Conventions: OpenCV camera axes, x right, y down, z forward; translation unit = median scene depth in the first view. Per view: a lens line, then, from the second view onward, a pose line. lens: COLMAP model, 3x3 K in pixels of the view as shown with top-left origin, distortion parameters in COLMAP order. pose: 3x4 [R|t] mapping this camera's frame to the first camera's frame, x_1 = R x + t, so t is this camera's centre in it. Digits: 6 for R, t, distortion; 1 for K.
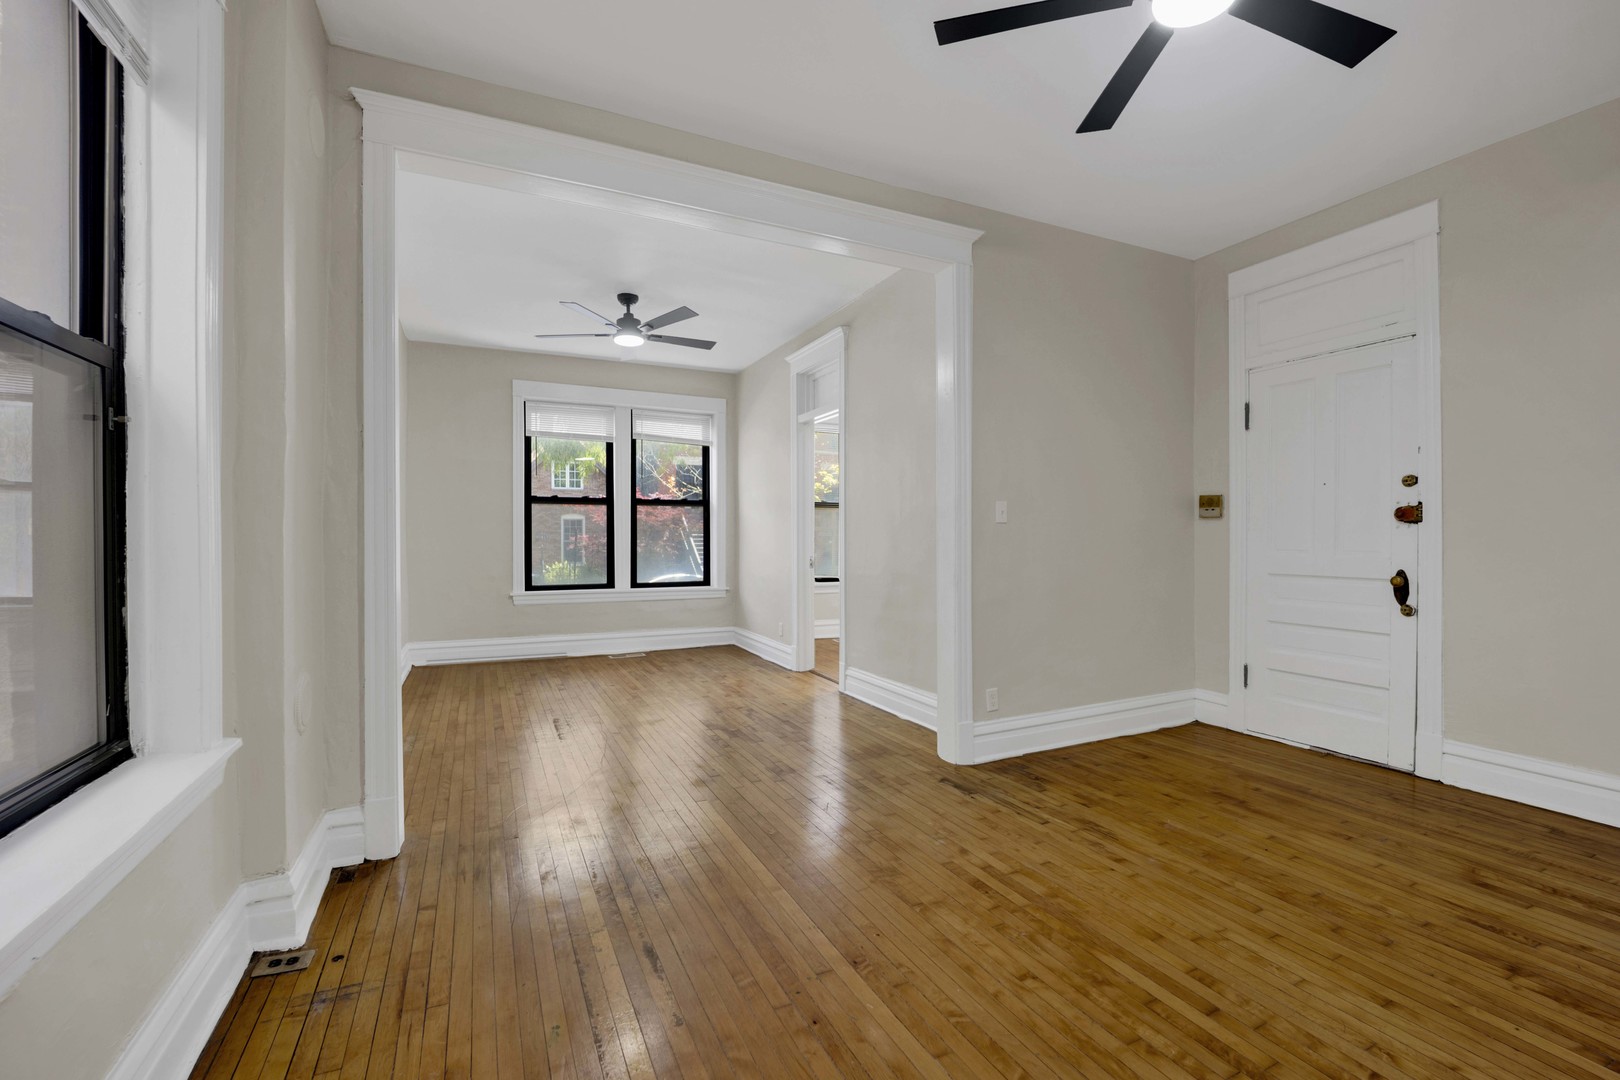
lens RADIAL K [[661.2, 0, 809.9], [0, 661.2, 543.8], [0, 0, 1]] dist [-0.020172, -0.001260]
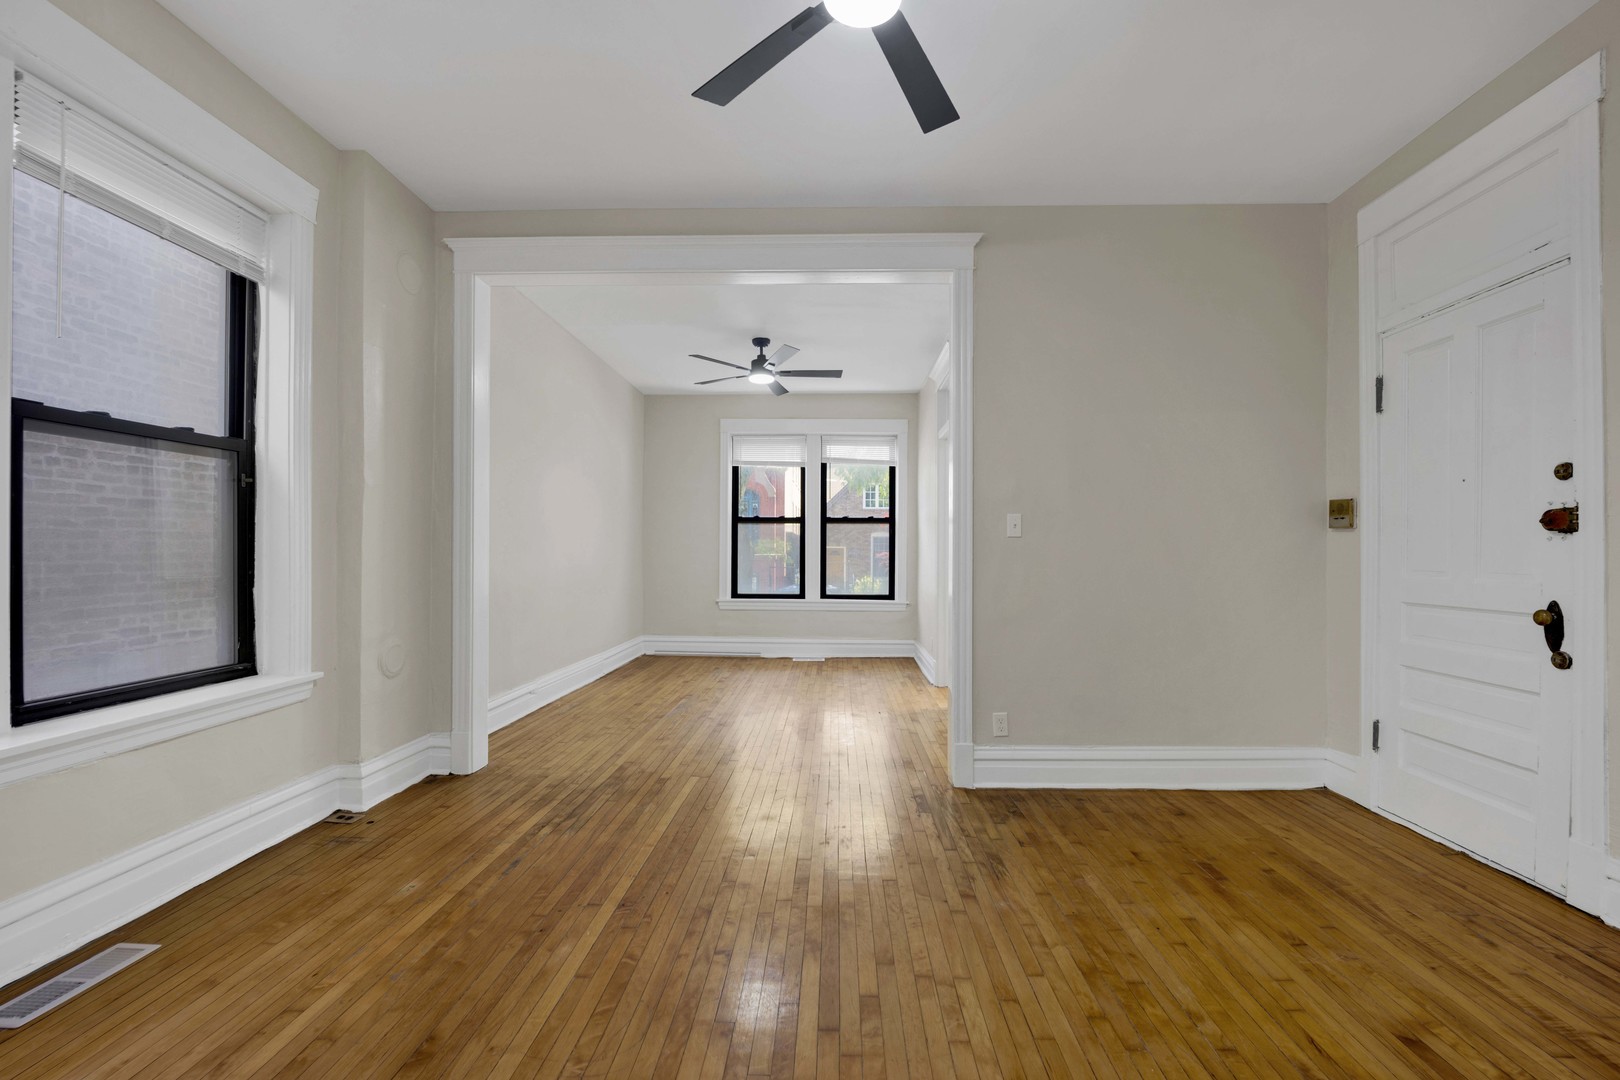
lens RADIAL K [[661.2, 0, 837.6], [0, 661.2, 559.3], [0, 0, 1]] dist [-0.020172, -0.001260]
pose [[0.897857, 0.008315, -0.440208, 0.477590], [-0.009477, 0.999955, -0.000442, 0.002949], [0.440184, 0.004569, 0.897896, 0.049134]]
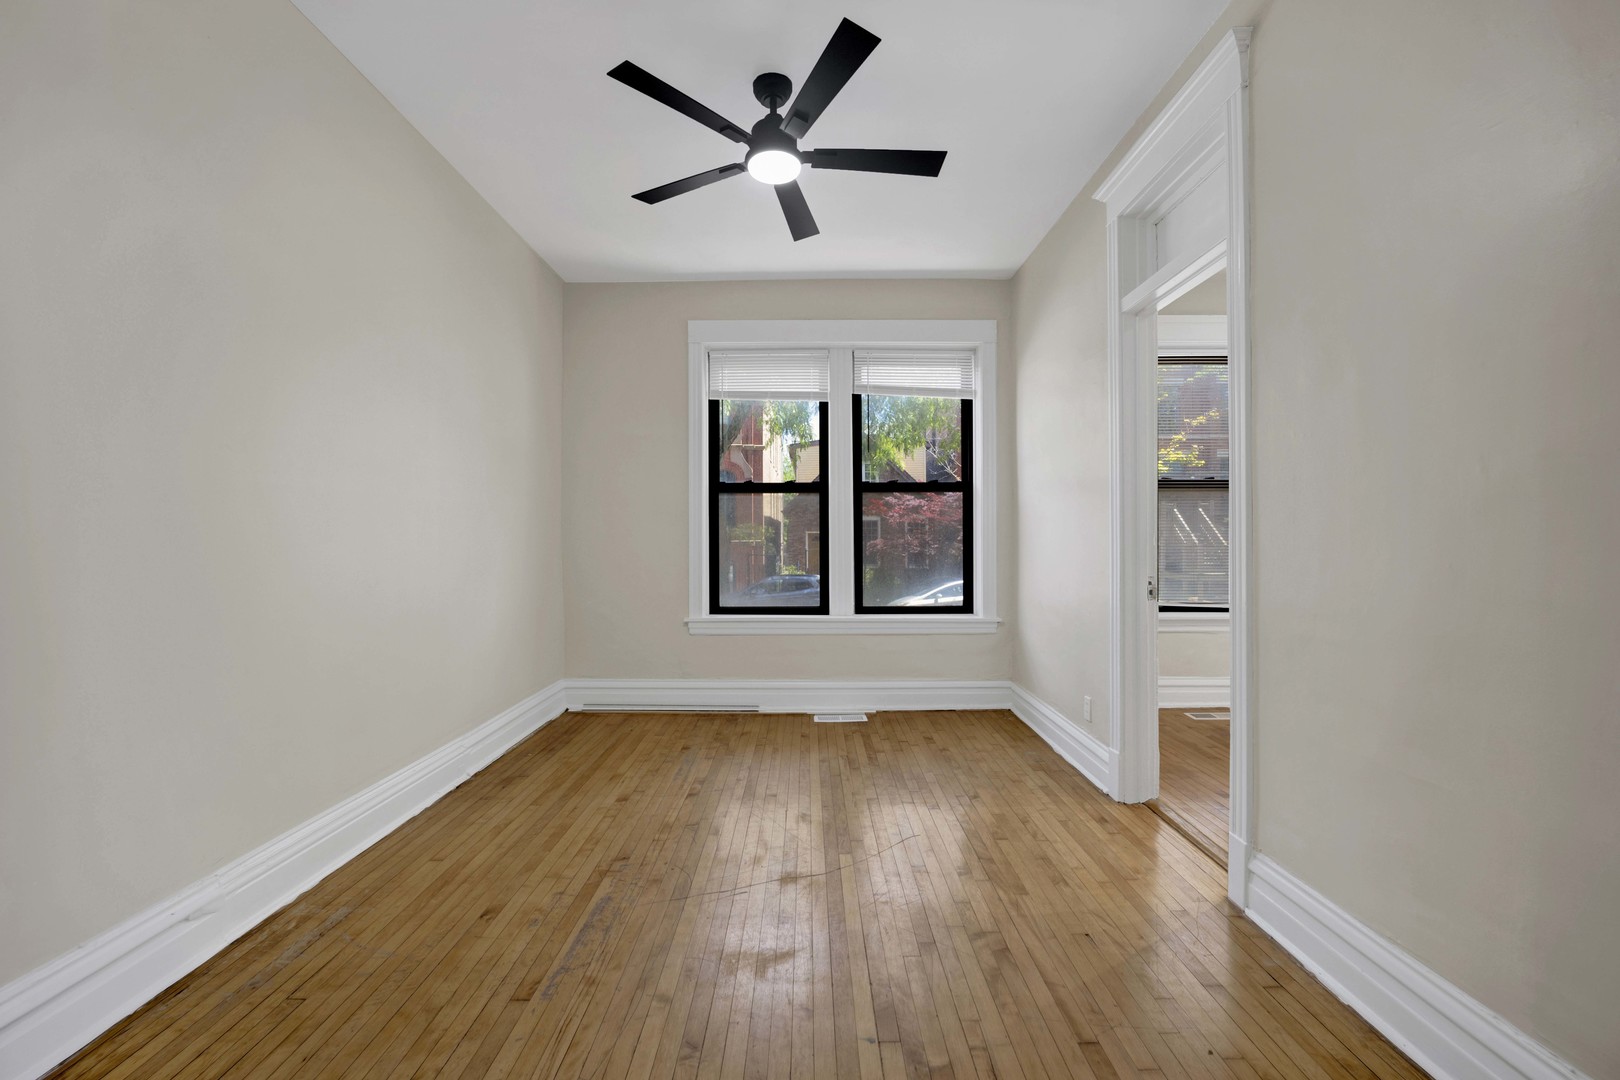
lens RADIAL K [[661.2, 0, 827.3], [0, 661.2, 545.6], [0, 0, 1]] dist [-0.020172, -0.001260]
pose [[0.908387, -0.000396, -0.418129, -0.022091], [0.000788, 0.999999, 0.000766, -0.007884], [0.418129, -0.001025, 0.908387, 0.741003]]
